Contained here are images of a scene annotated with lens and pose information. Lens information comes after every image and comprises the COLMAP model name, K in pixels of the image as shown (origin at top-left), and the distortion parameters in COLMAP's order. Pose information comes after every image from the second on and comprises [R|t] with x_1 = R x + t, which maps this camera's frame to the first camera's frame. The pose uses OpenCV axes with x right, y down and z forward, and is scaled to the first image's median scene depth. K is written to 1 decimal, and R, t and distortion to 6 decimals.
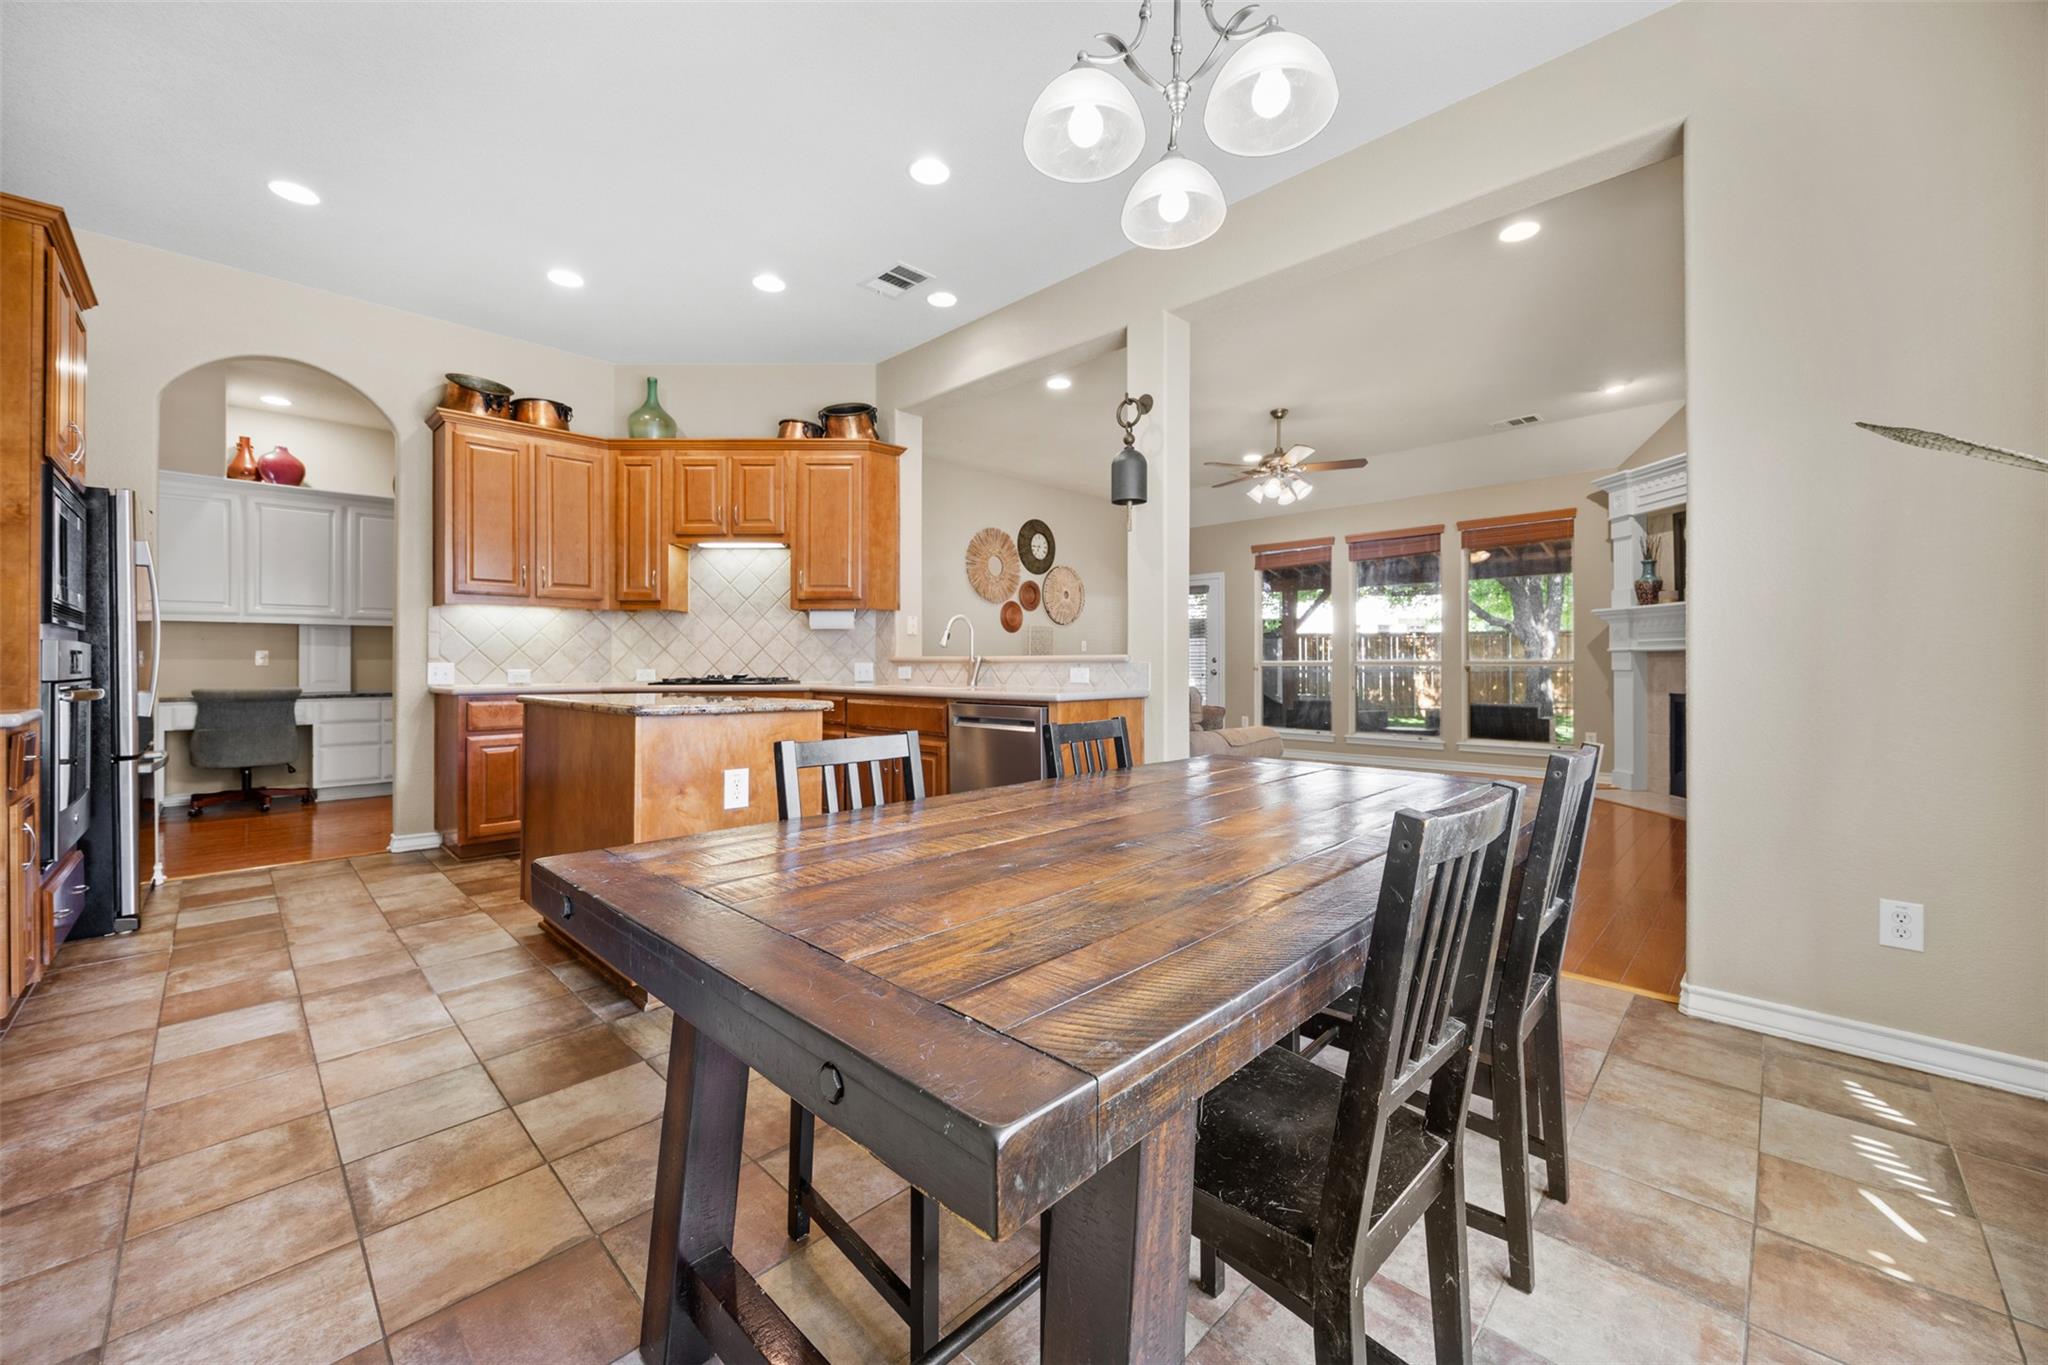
lens RADIAL K [[785.5, 0, 1028.7], [0, 785.5, 654.5], [0, 0, 1]] dist [-0.004539, -0.000162]
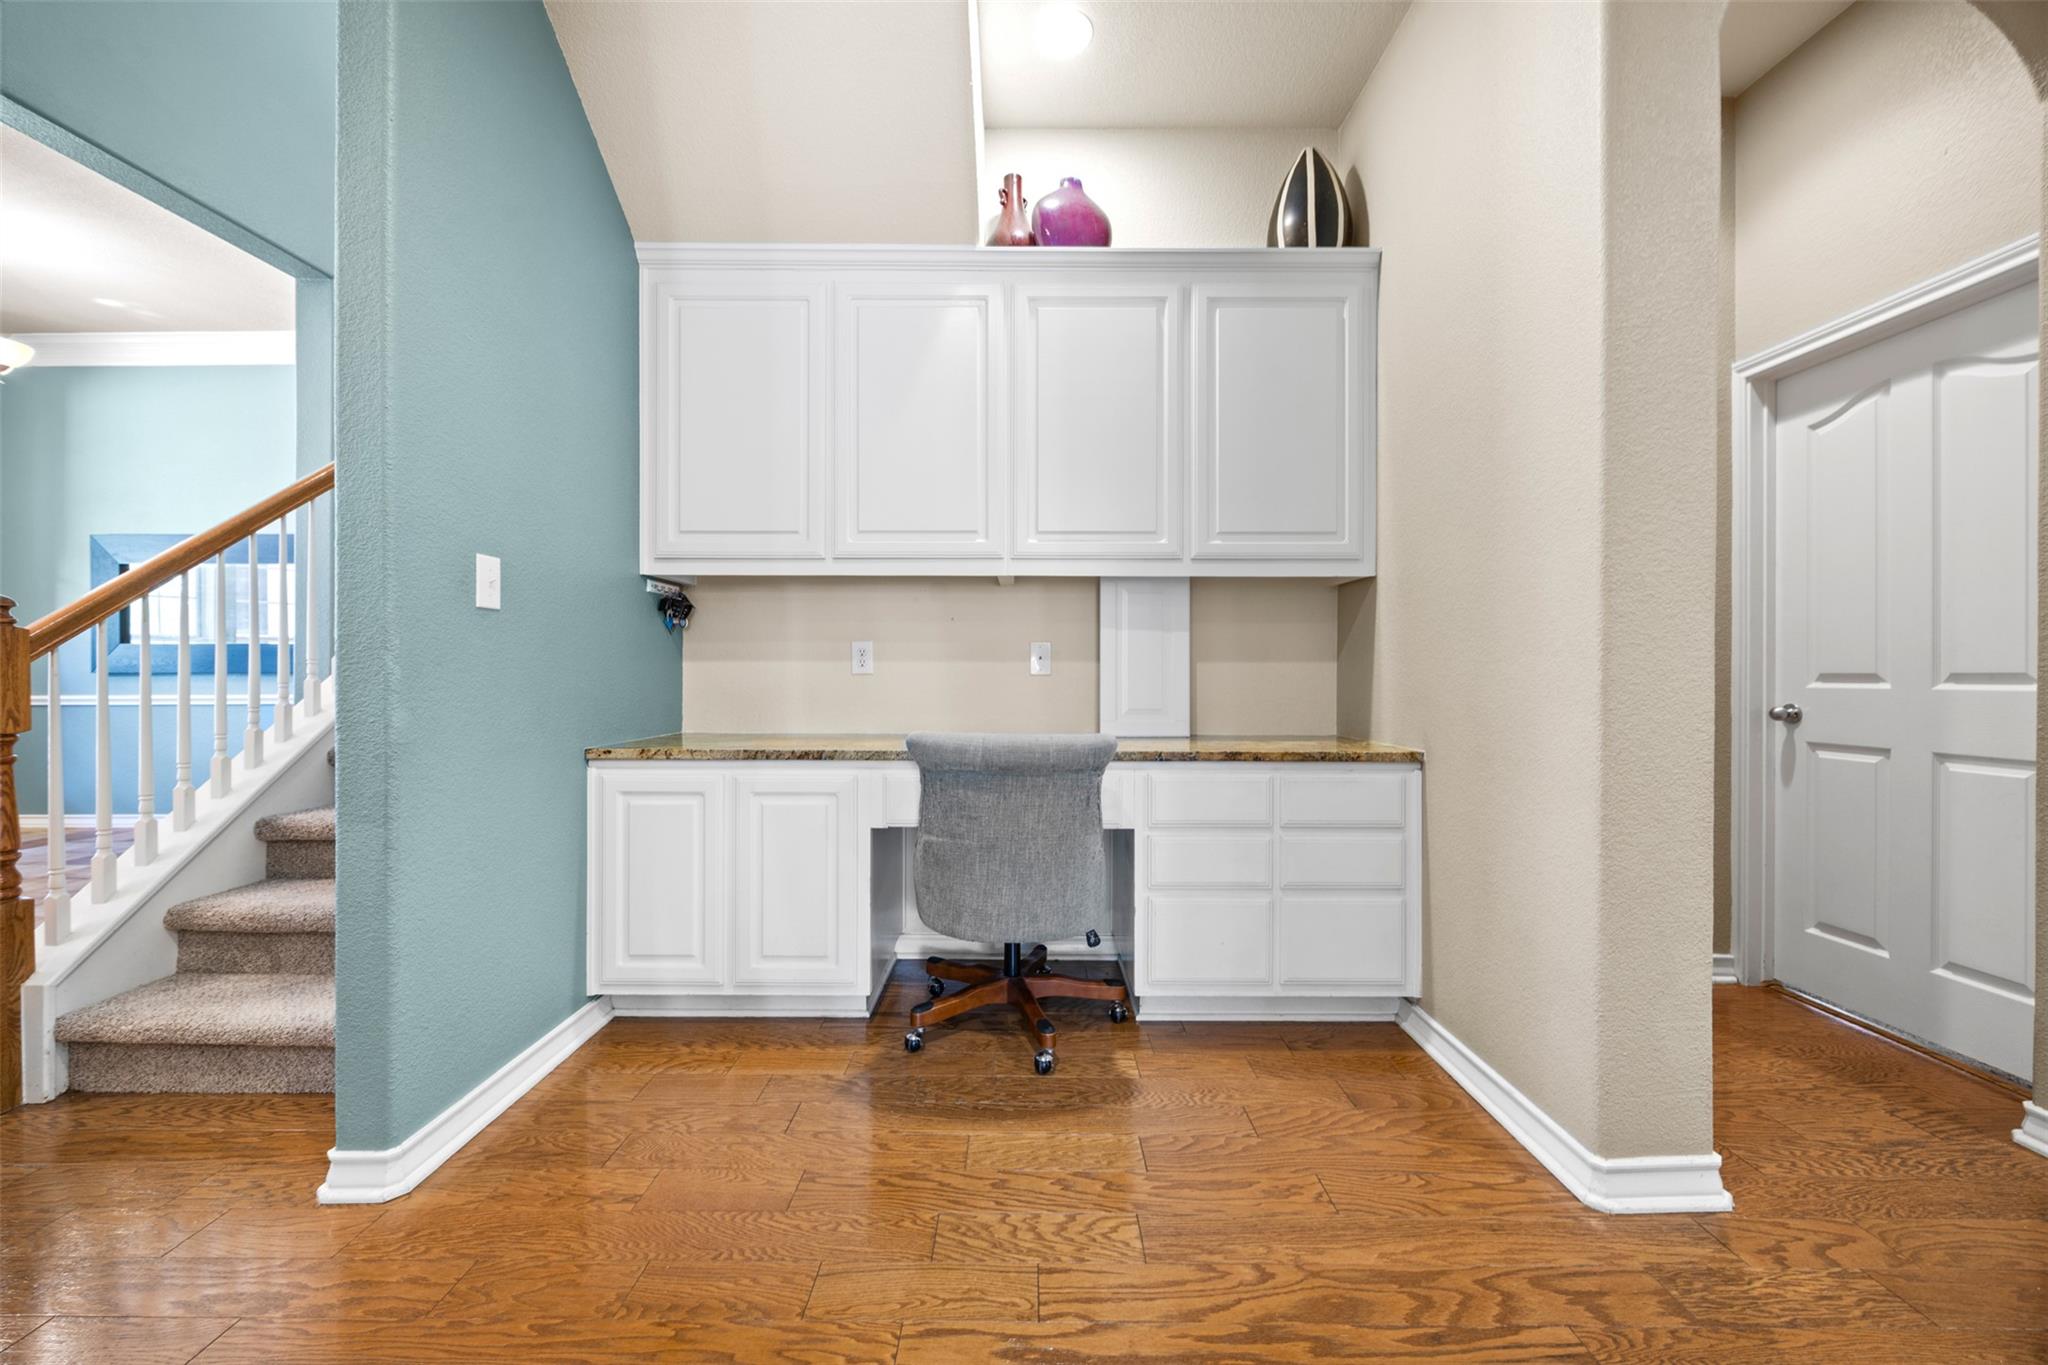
lens RADIAL K [[785.5, 0, 1031.4], [0, 785.5, 681.4], [0, 0, 1]] dist [-0.004539, -0.000162]
pose [[0.701036, 0.010766, -0.713045, -0.770100], [0.000791, 0.999874, 0.015874, 0.012800], [0.713126, -0.011693, 0.700938, 0.791073]]
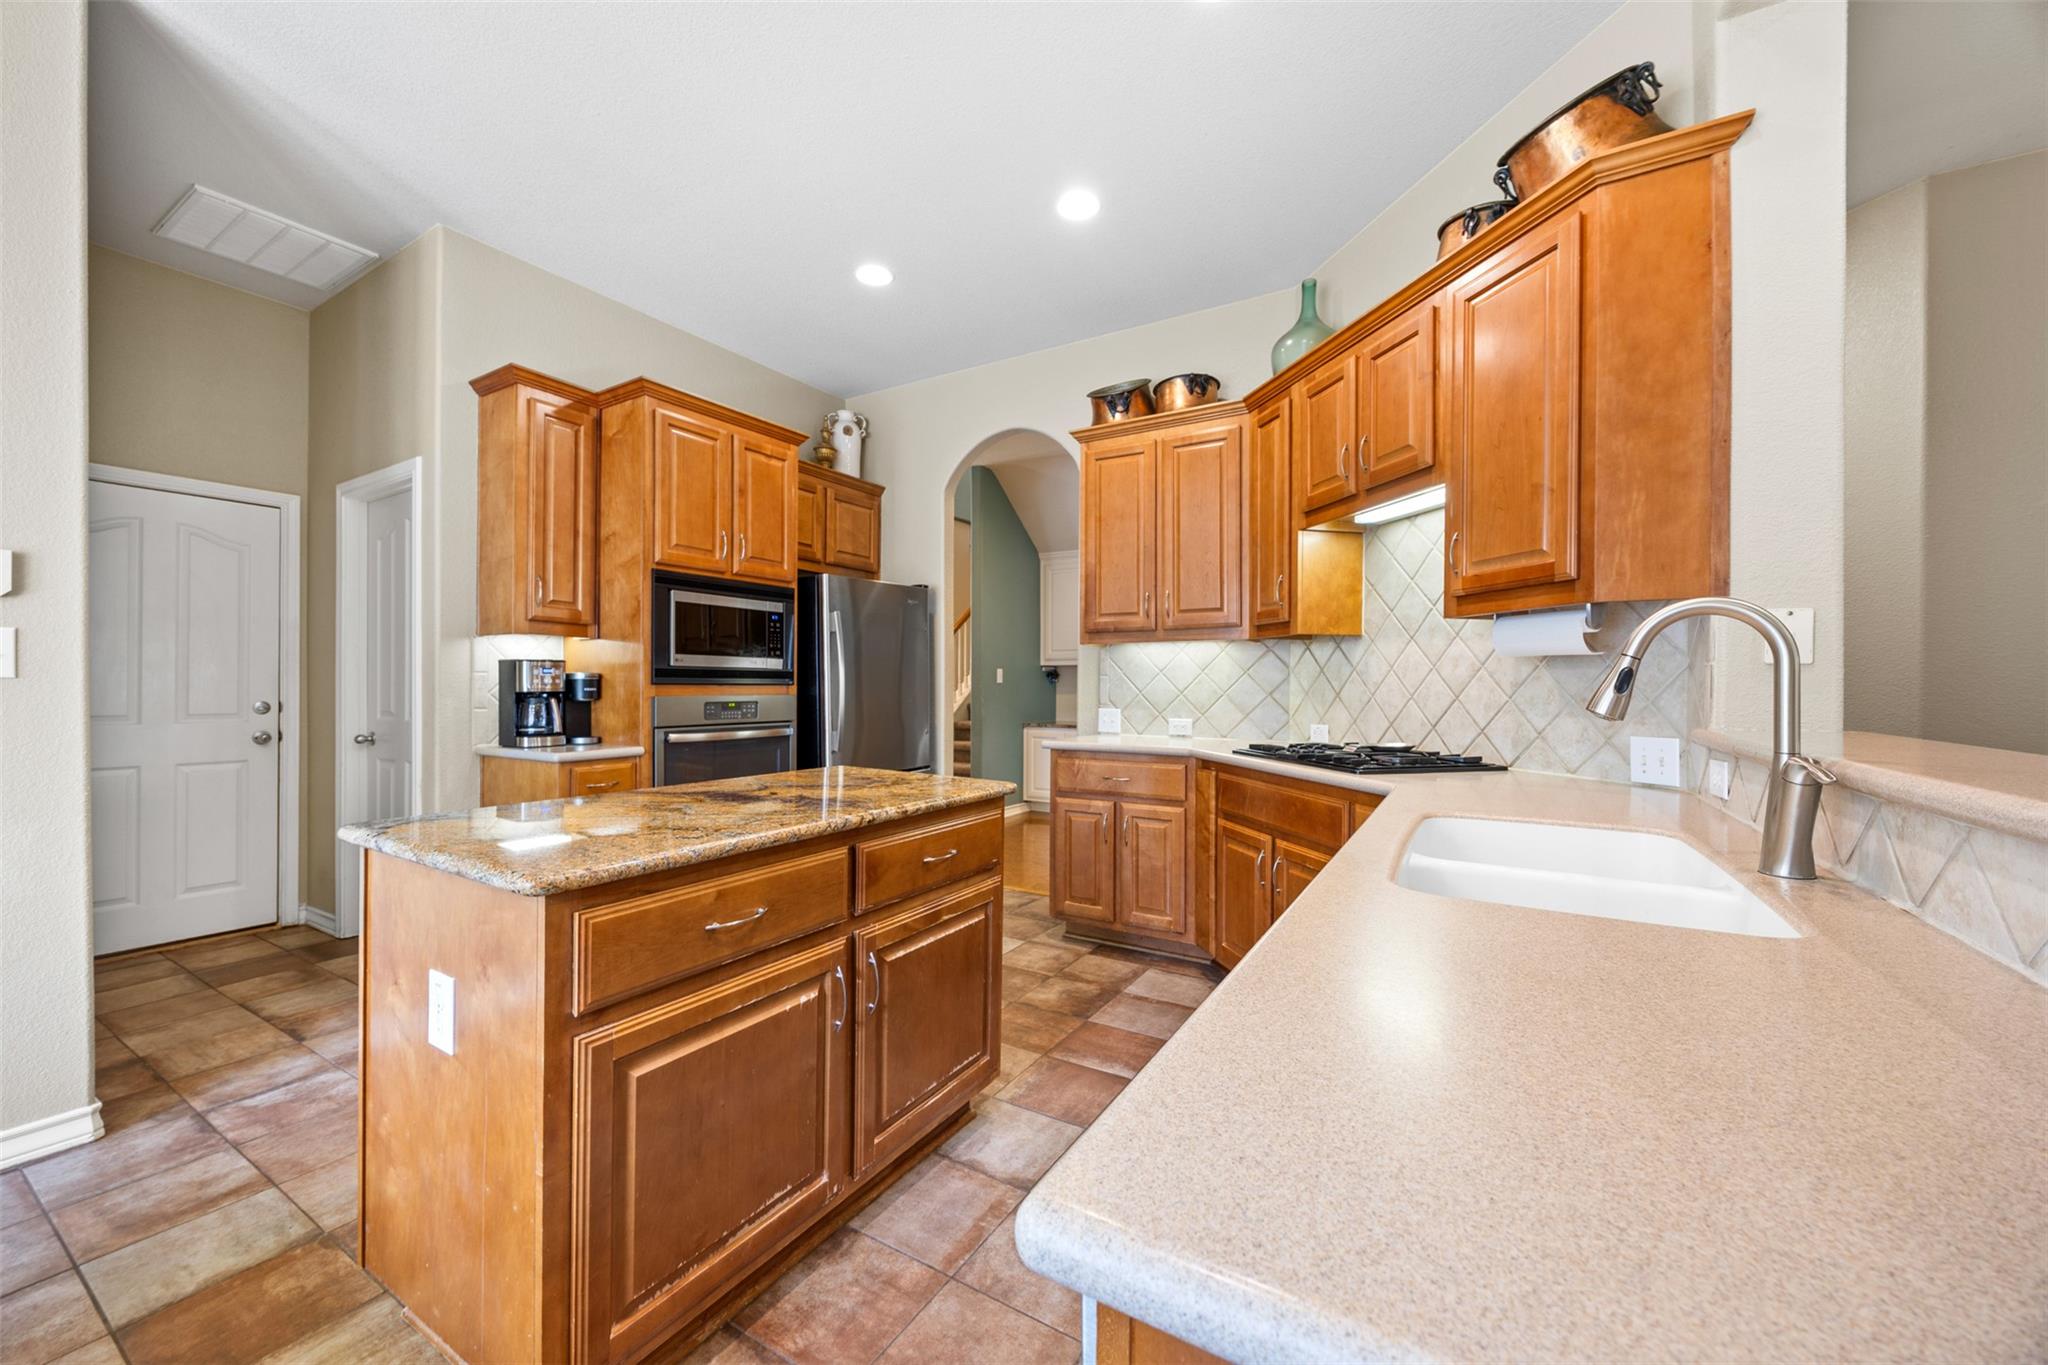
lens RADIAL K [[785.5, 0, 1022.7], [0, 785.5, 690.5], [0, 0, 1]] dist [-0.004539, -0.000162]
pose [[0.227464, 0.011902, -0.973714, 0.100695], [0.006458, 0.999885, 0.013730, -0.020741], [0.973765, -0.009411, 0.227361, 0.601980]]
